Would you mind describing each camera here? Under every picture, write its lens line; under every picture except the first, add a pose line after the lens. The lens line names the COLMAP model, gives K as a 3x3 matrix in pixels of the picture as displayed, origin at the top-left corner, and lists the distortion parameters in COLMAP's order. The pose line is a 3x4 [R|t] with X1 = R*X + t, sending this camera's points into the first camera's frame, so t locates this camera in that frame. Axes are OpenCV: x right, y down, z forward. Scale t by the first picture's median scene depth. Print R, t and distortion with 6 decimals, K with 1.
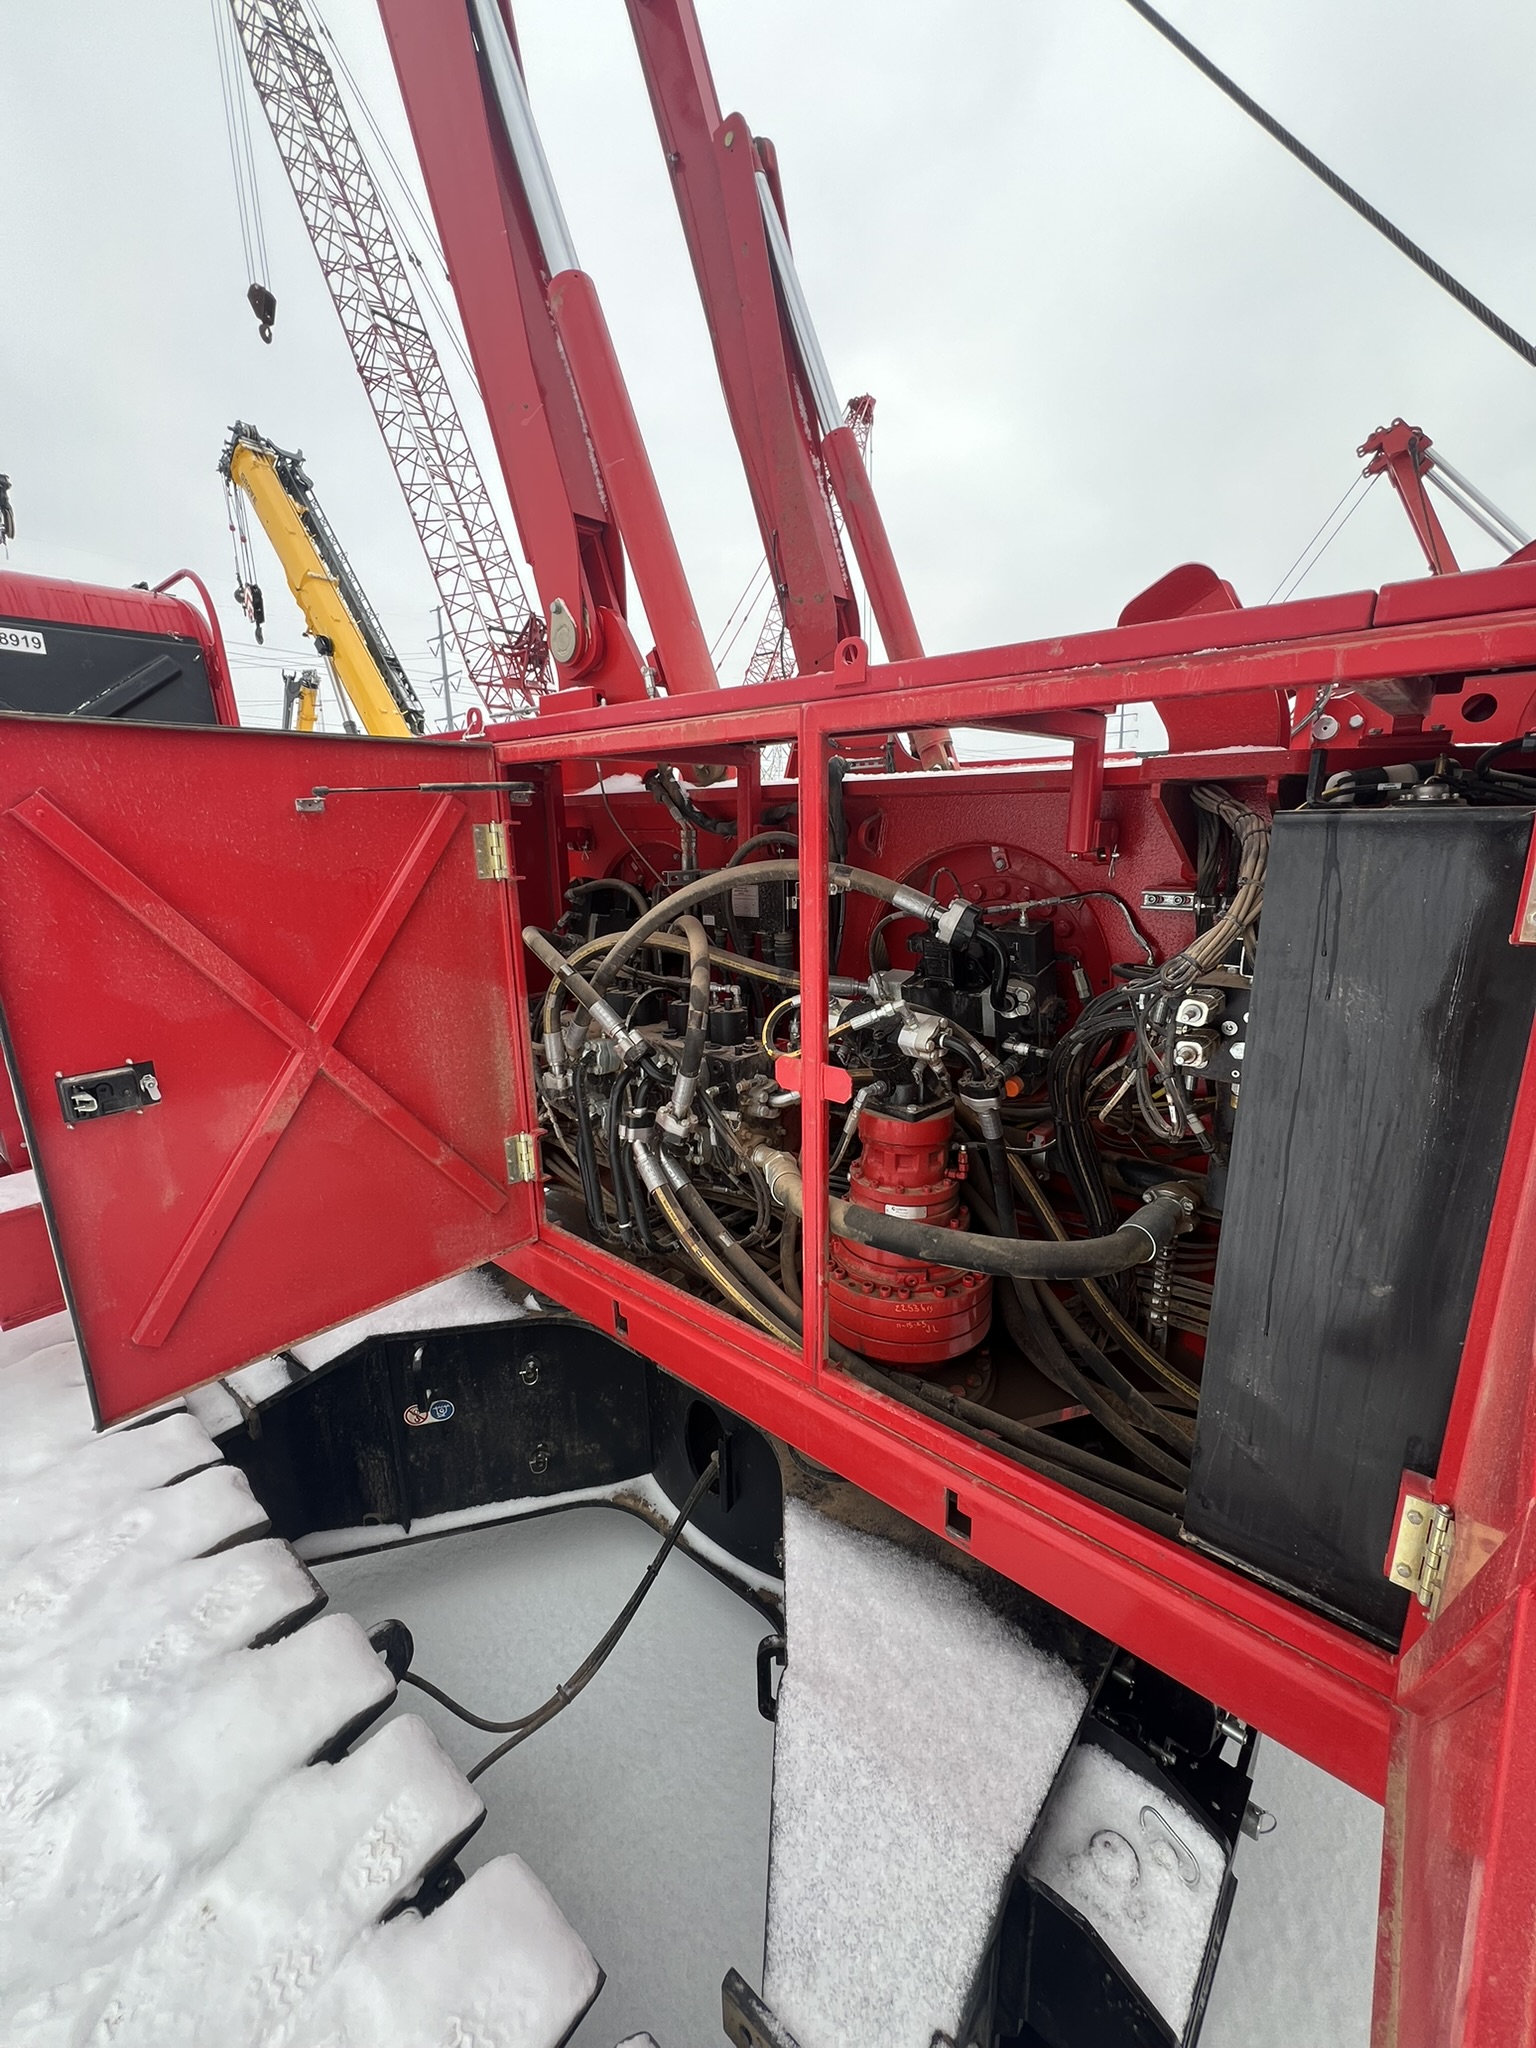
lens RADIAL K [[825.5, 0, 769.5], [0, 825.5, 1024.4], [0, 0, 1]] dist [-0.000259, 0.000037]
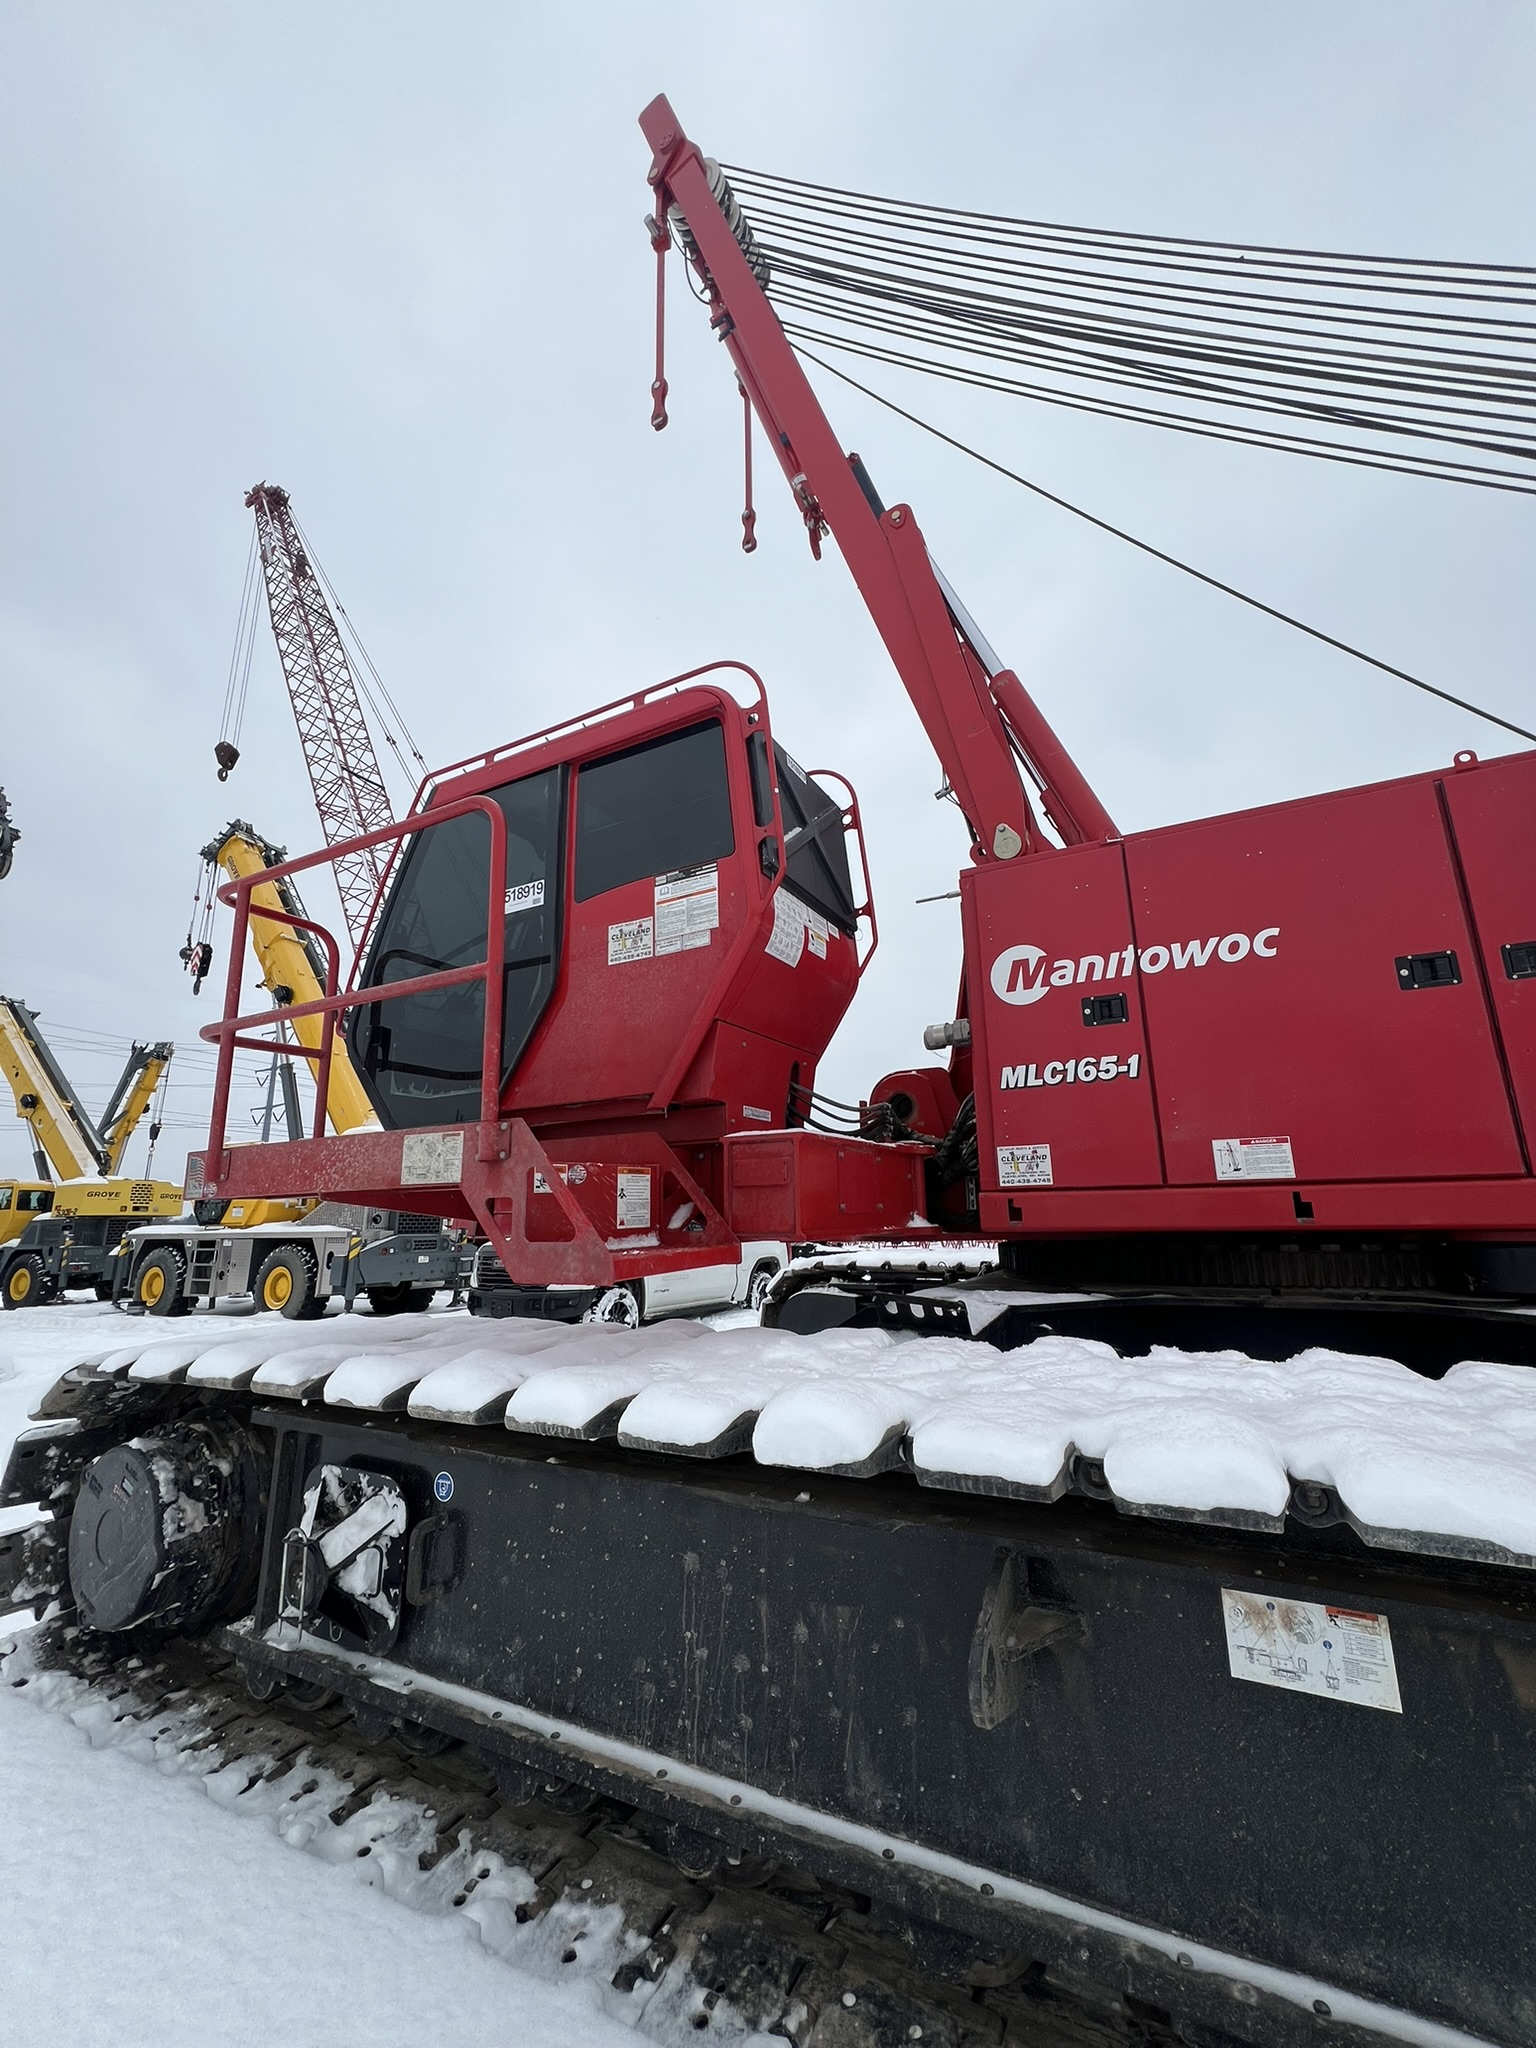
lens RADIAL K [[825.5, 0, 765.1], [0, 825.5, 1029.1], [0, 0, 1]] dist [-0.000259, 0.000037]
pose [[0.978384, 0.051455, 0.200295, -0.093429], [0.045104, 0.892137, -0.449507, 0.047029], [-0.201820, 0.448824, 0.870532, -0.006233]]
